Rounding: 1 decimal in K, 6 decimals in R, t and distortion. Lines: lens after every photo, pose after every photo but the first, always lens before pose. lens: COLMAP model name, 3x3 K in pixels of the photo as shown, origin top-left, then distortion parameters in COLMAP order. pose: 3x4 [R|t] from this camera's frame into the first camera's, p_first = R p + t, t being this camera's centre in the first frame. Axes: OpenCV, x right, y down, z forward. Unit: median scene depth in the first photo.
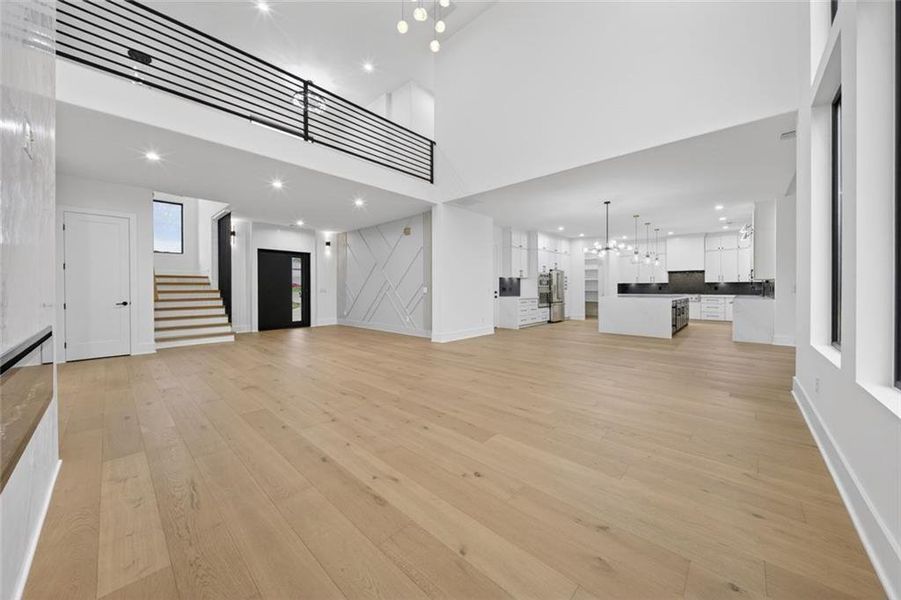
lens RADIAL K [[316.4, 0, 451.4], [0, 316.4, 290.9], [0, 0, 1]] dist [0.001670, 0.000400]
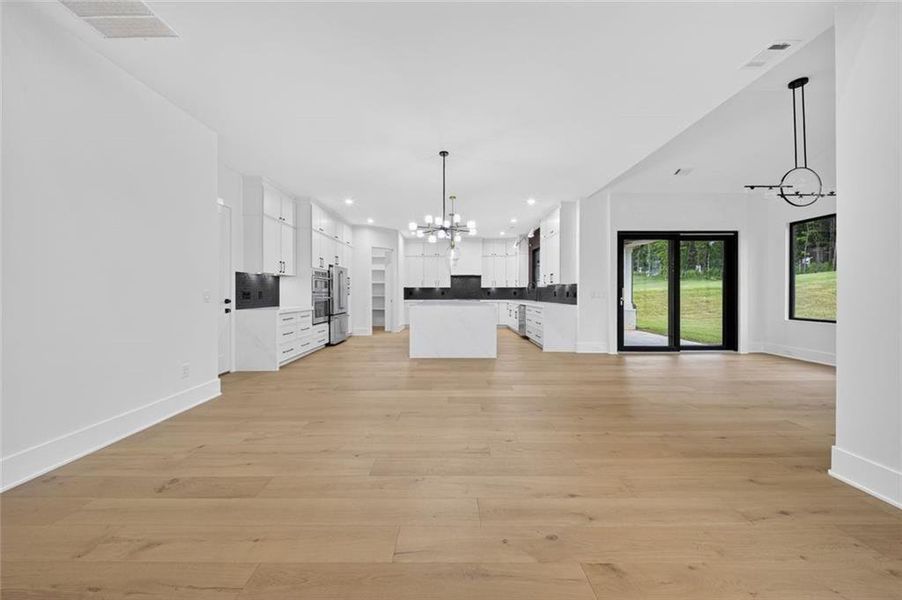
lens RADIAL K [[316.7, 0, 453.1], [0, 316.7, 291.2], [0, 0, 1]] dist [0.001670, 0.000400]
pose [[0.740615, 0.004336, 0.671916, 0.060281], [0.005877, 0.999899, -0.012931, -0.002836], [-0.671904, 0.013526, 0.740515, 0.342043]]
